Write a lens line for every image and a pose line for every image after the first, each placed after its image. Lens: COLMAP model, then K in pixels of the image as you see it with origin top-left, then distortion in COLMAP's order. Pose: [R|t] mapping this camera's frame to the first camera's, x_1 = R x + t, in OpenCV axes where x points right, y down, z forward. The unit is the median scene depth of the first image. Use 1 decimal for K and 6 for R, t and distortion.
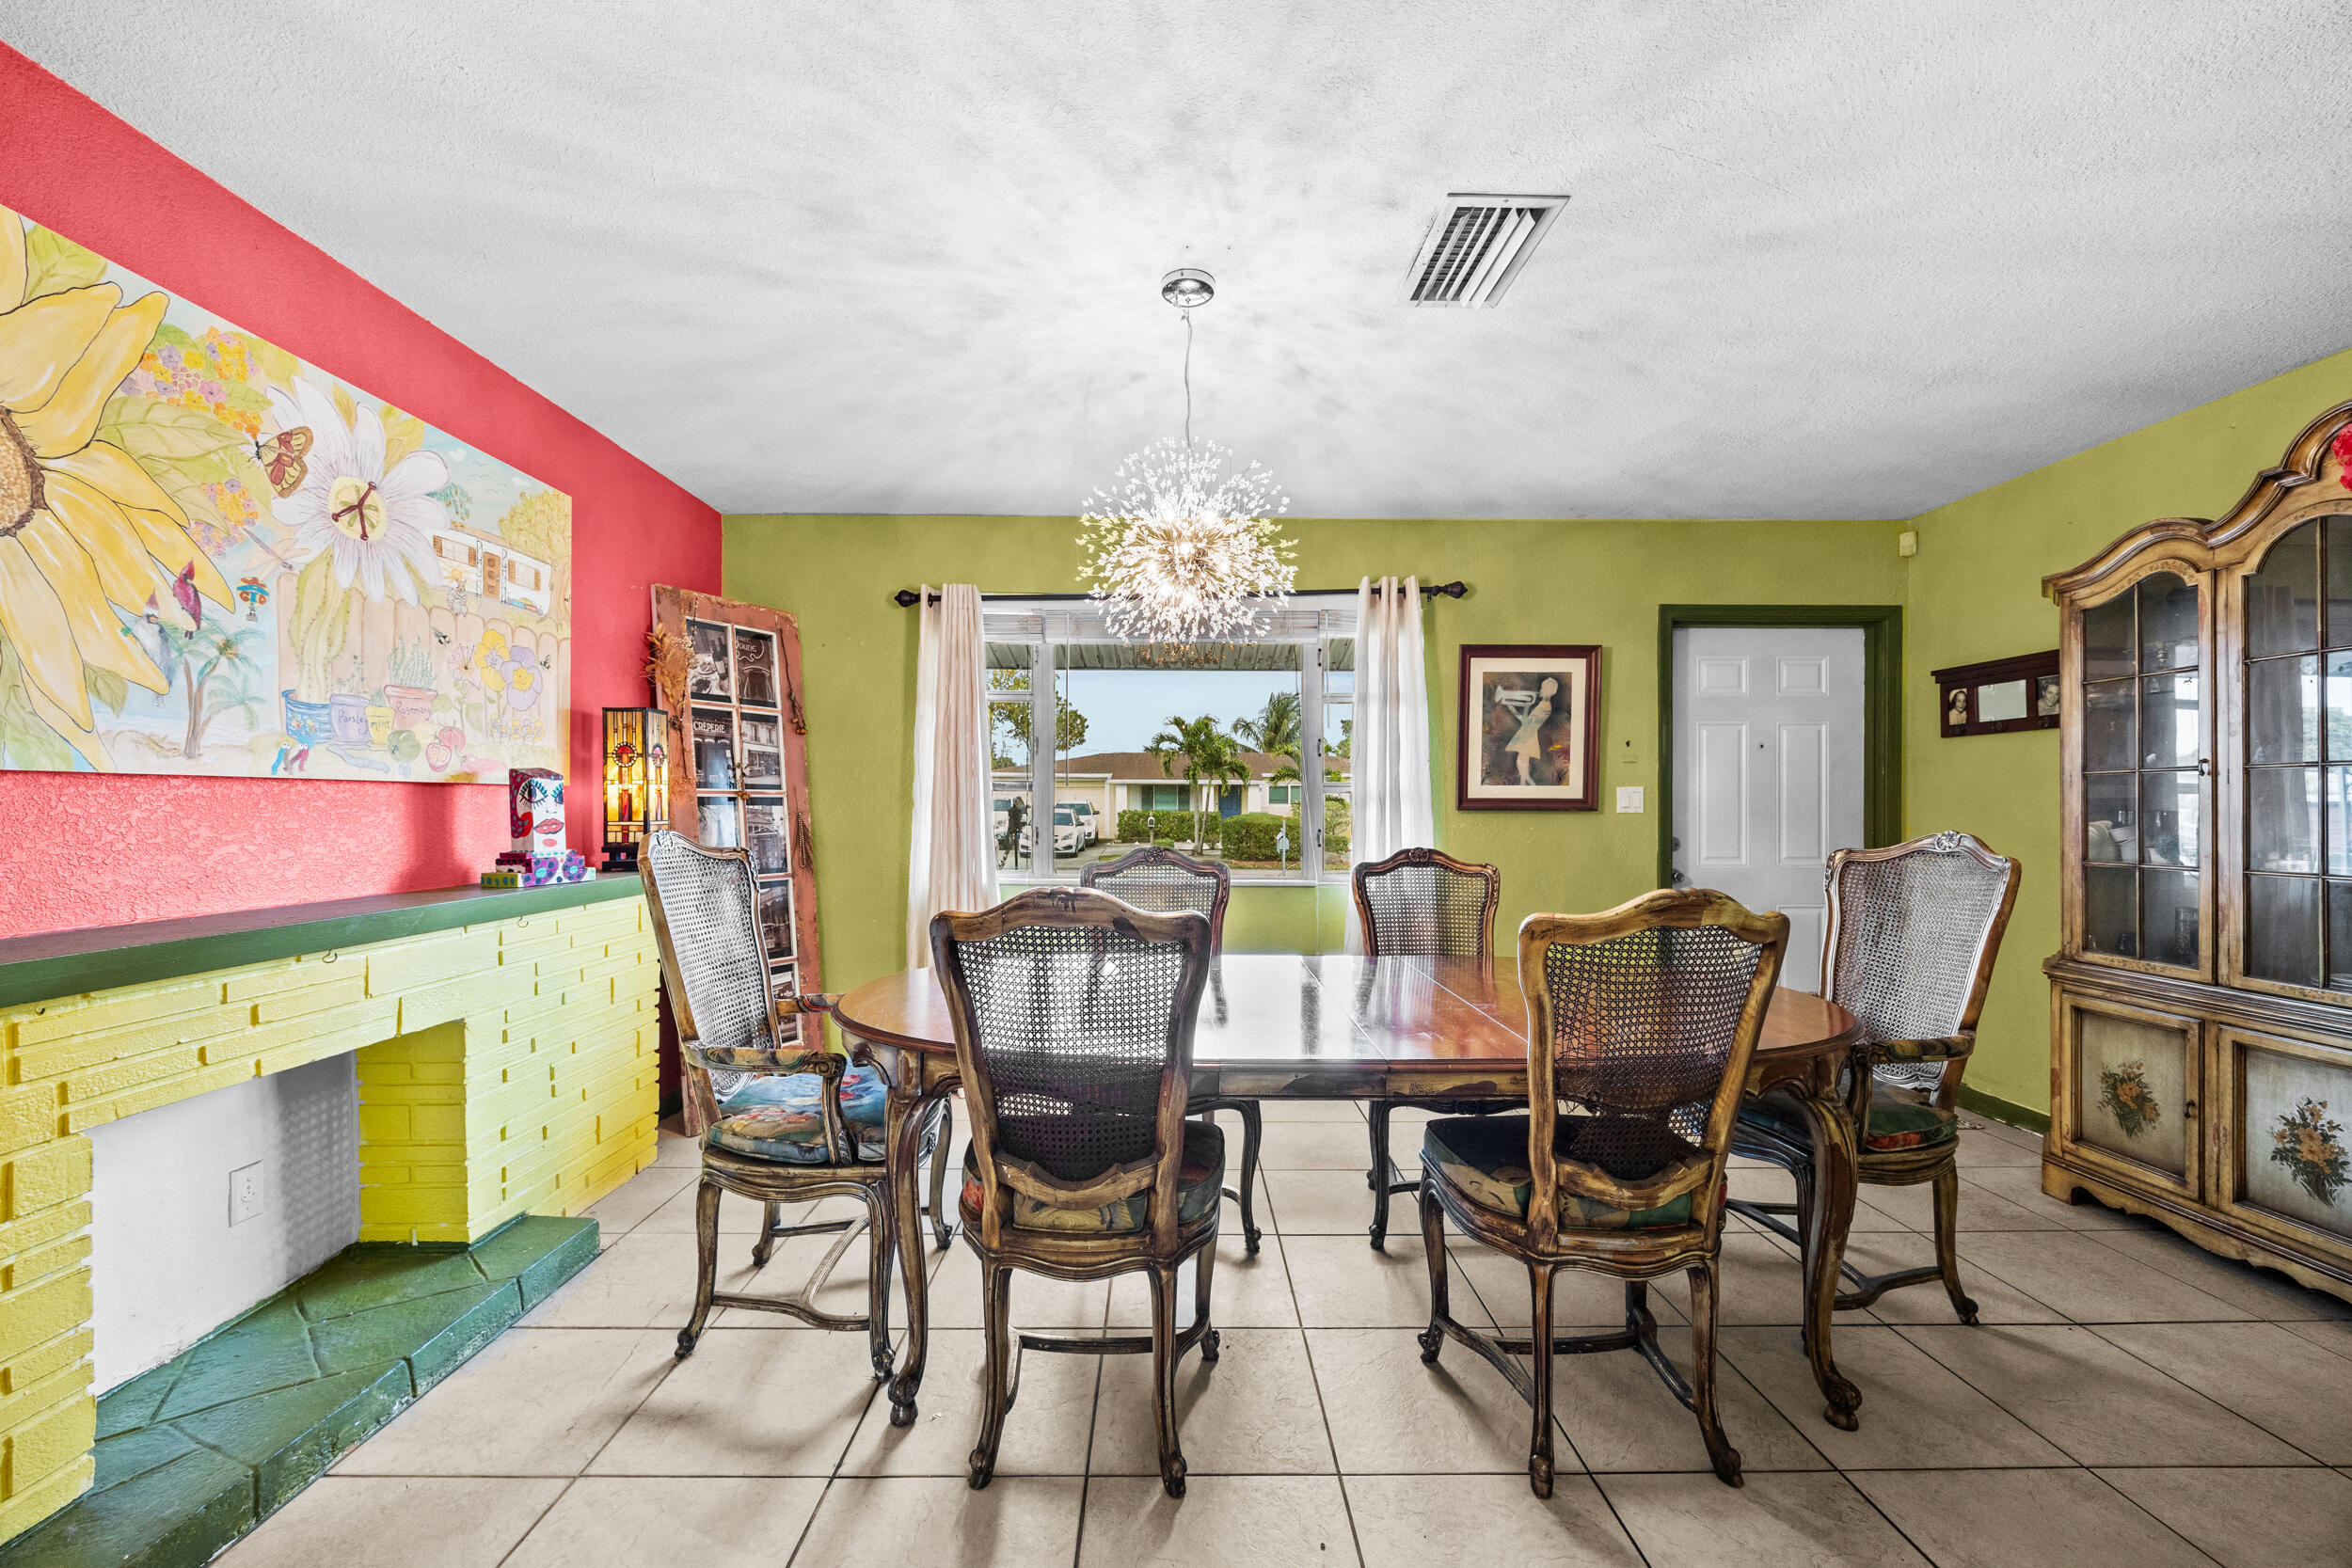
lens RADIAL K [[894.6, 0, 1179.1], [0, 894.6, 799.7], [0, 0, 1]] dist [-0.001240, 0.000311]
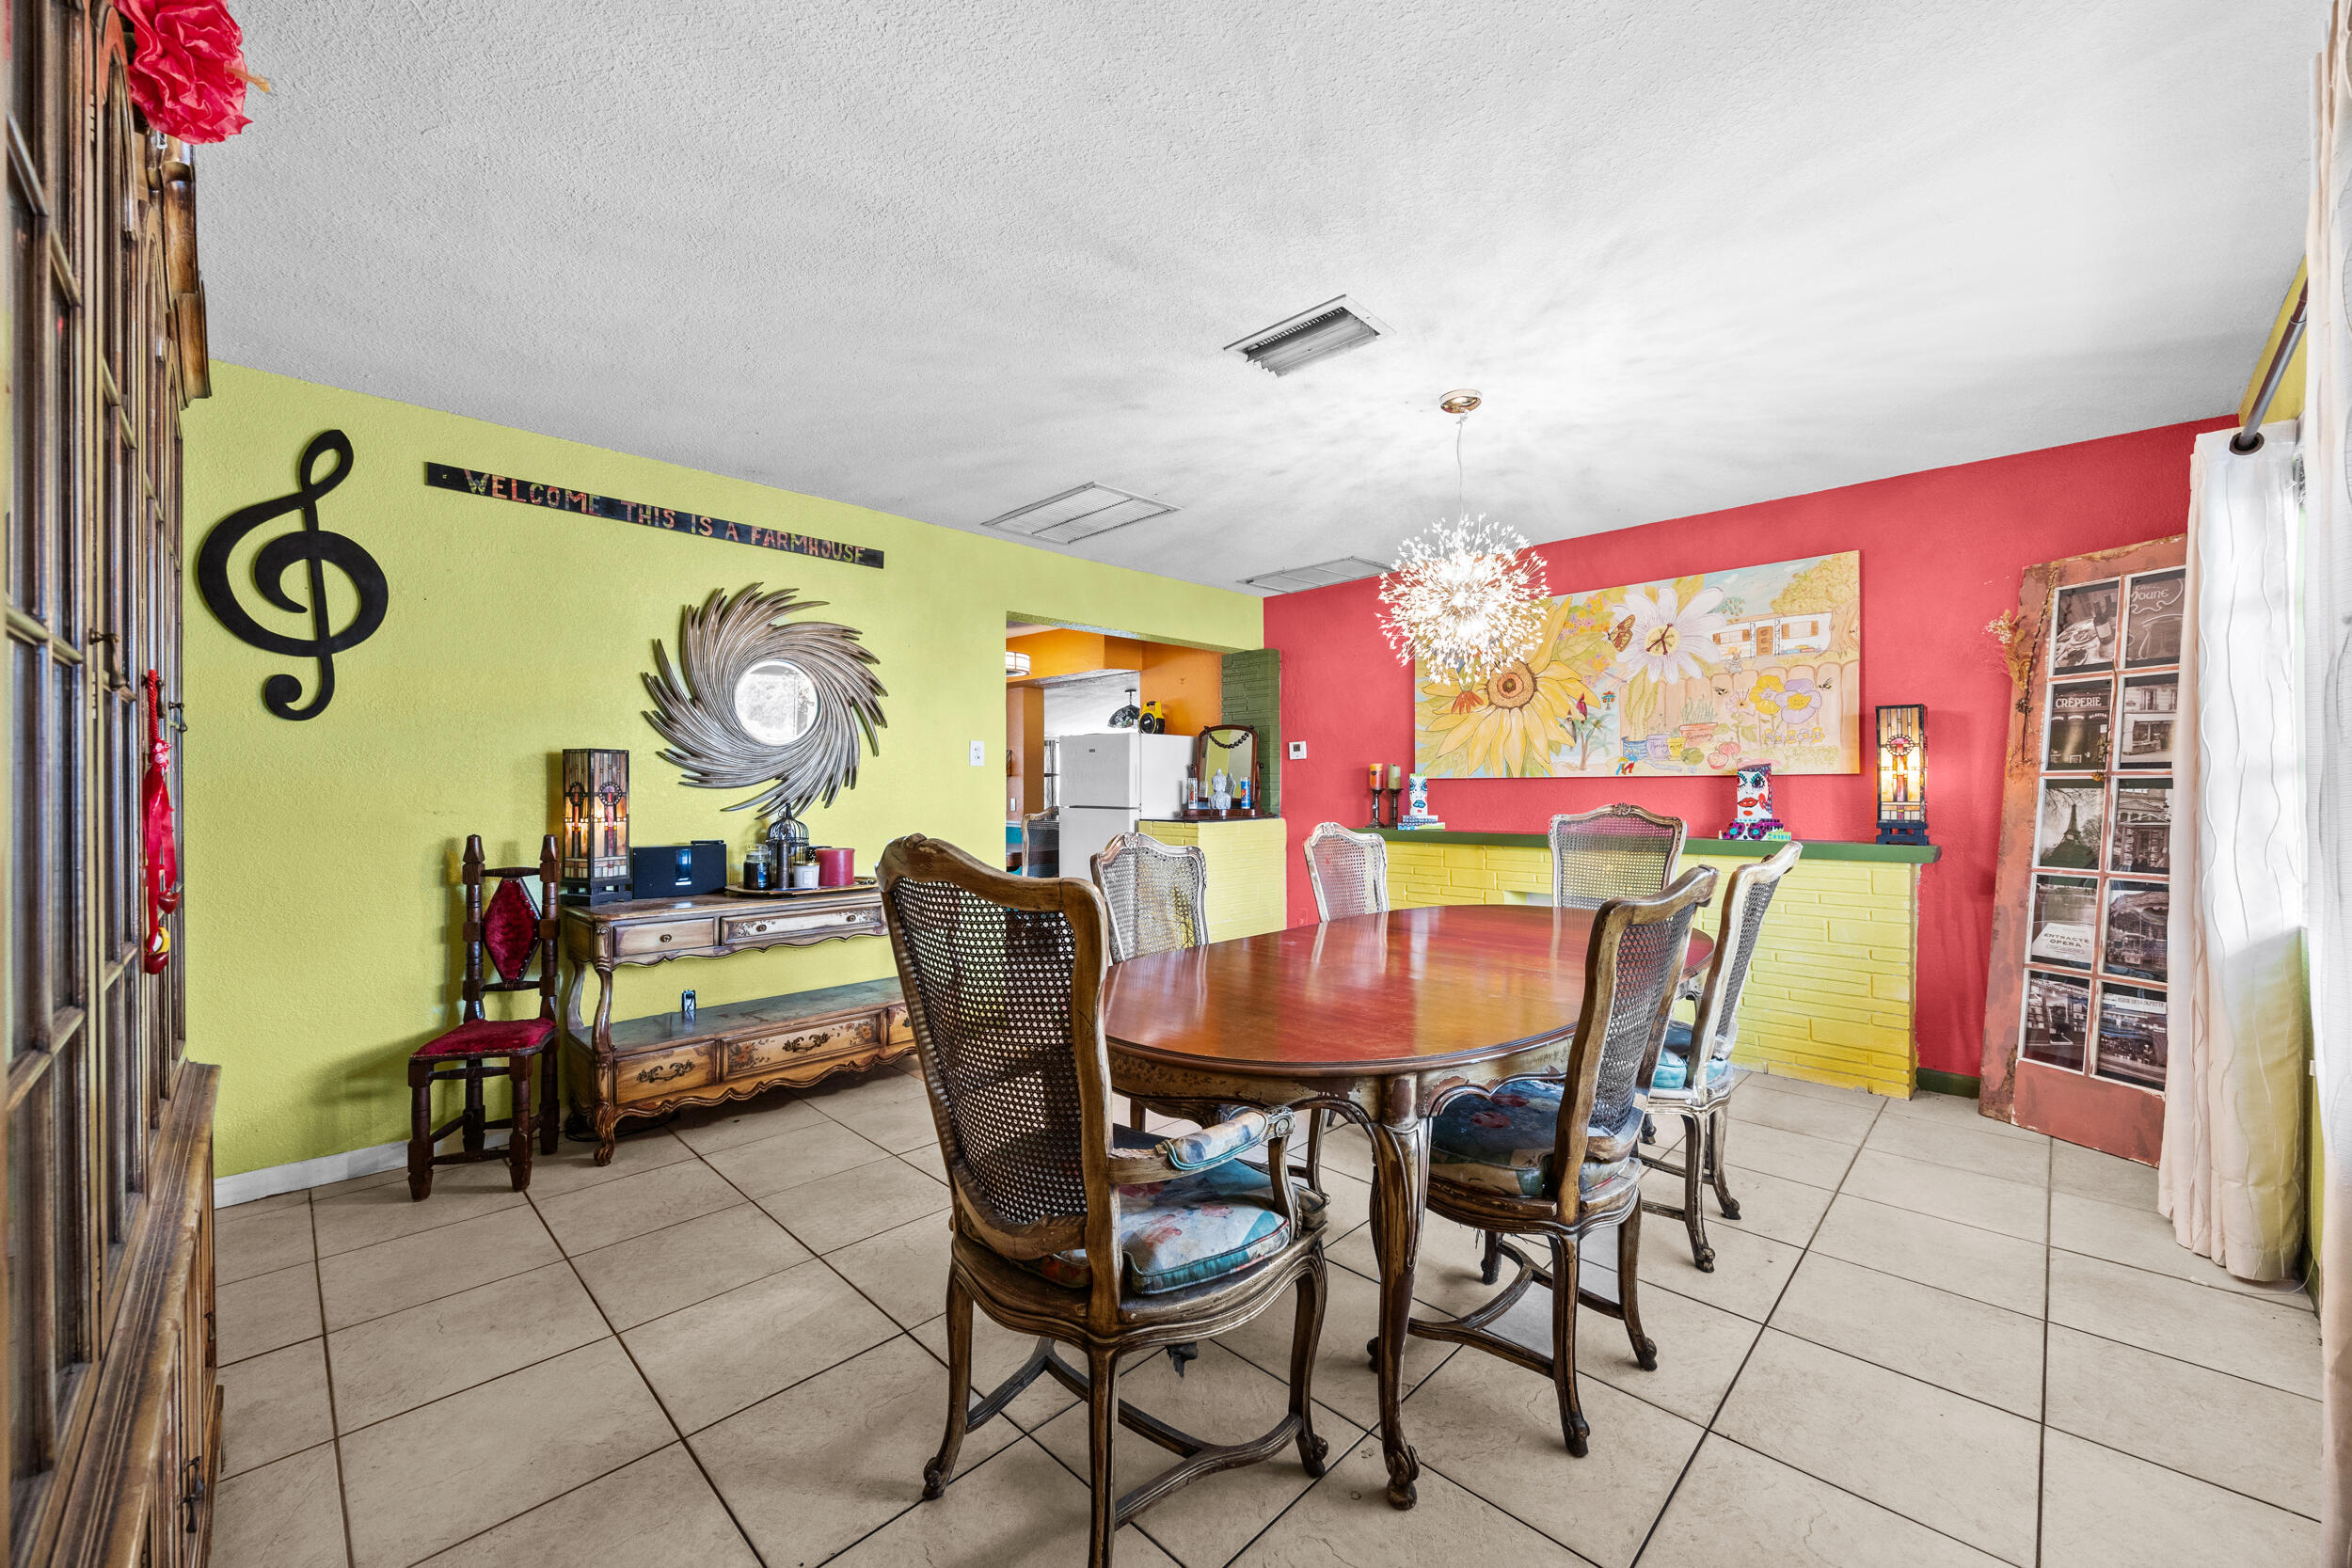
lens RADIAL K [[894.6, 0, 1179.5], [0, 894.6, 790.1], [0, 0, 1]] dist [-0.001240, 0.000311]
pose [[-0.714507, 0.001124, -0.699627, 1.019839], [0.004082, 0.999988, -0.002562, 0.008656], [0.699616, -0.004687, -0.714504, 1.359701]]
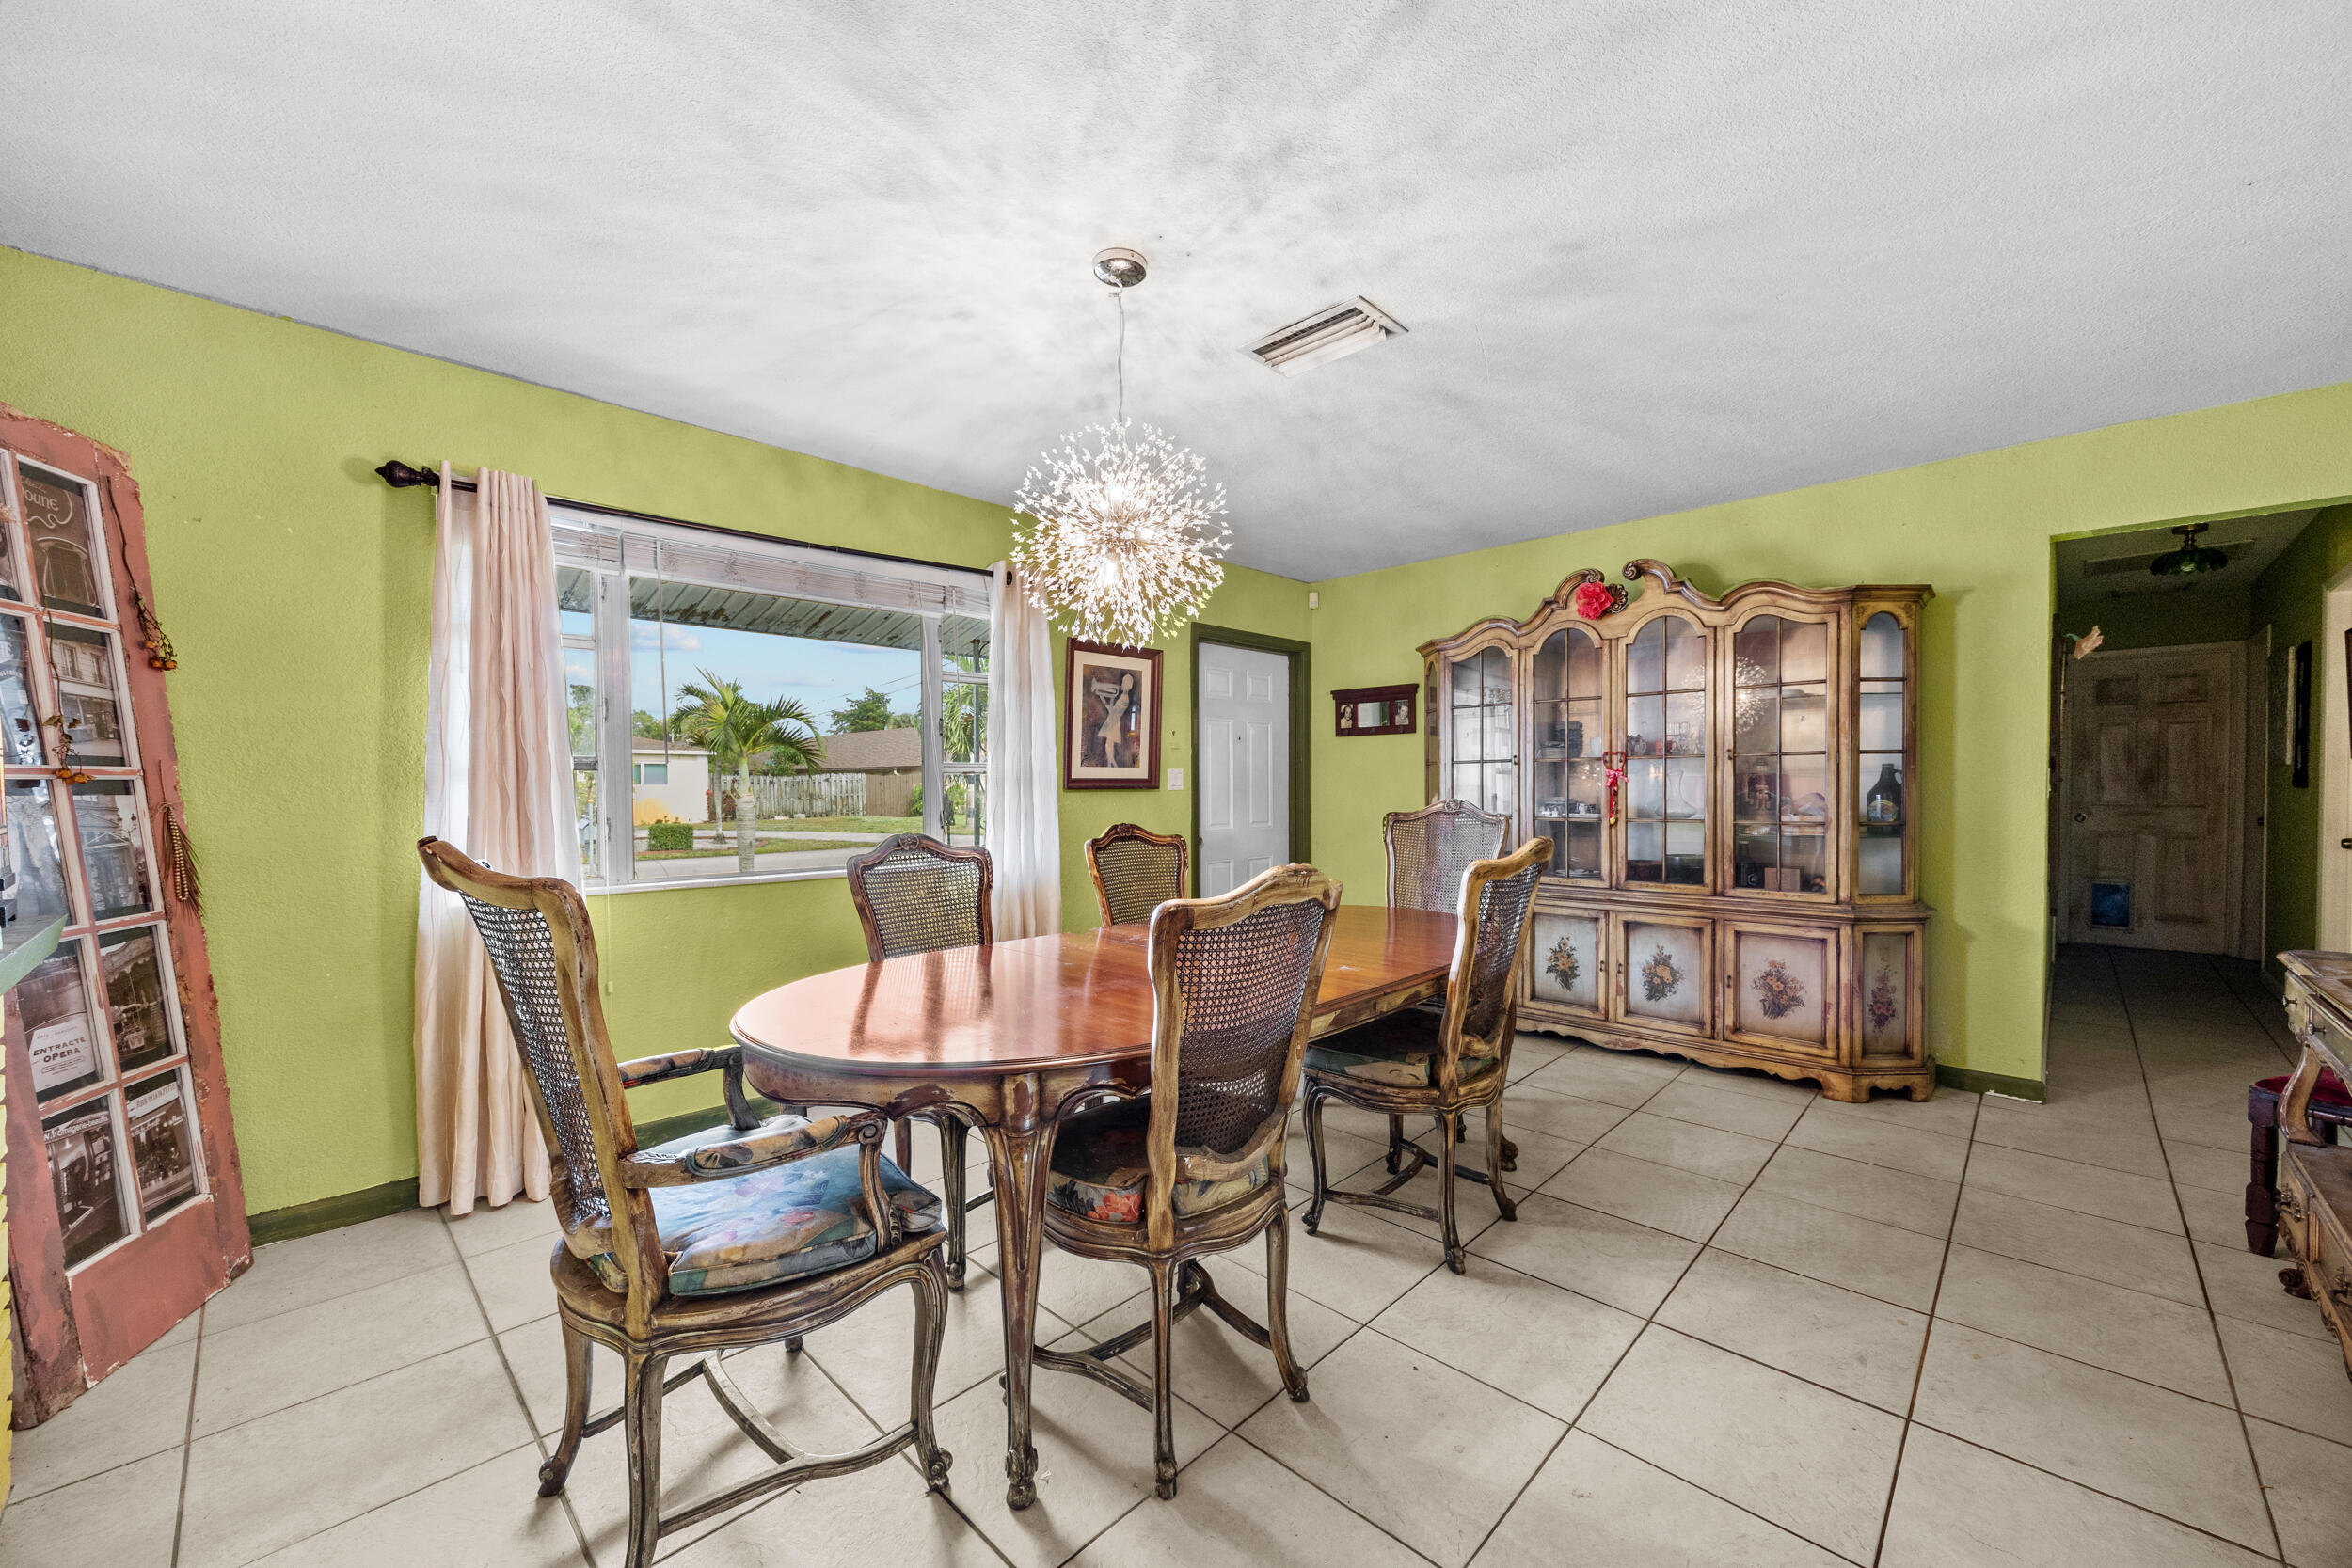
lens RADIAL K [[894.6, 0, 1177.8], [0, 894.6, 797.2], [0, 0, 1]] dist [-0.001240, 0.000311]
pose [[0.711016, -0.017209, 0.702965, -0.538213], [0.003671, 0.999778, 0.020762, -0.001697], [-0.703166, -0.012182, 0.710921, 0.195898]]
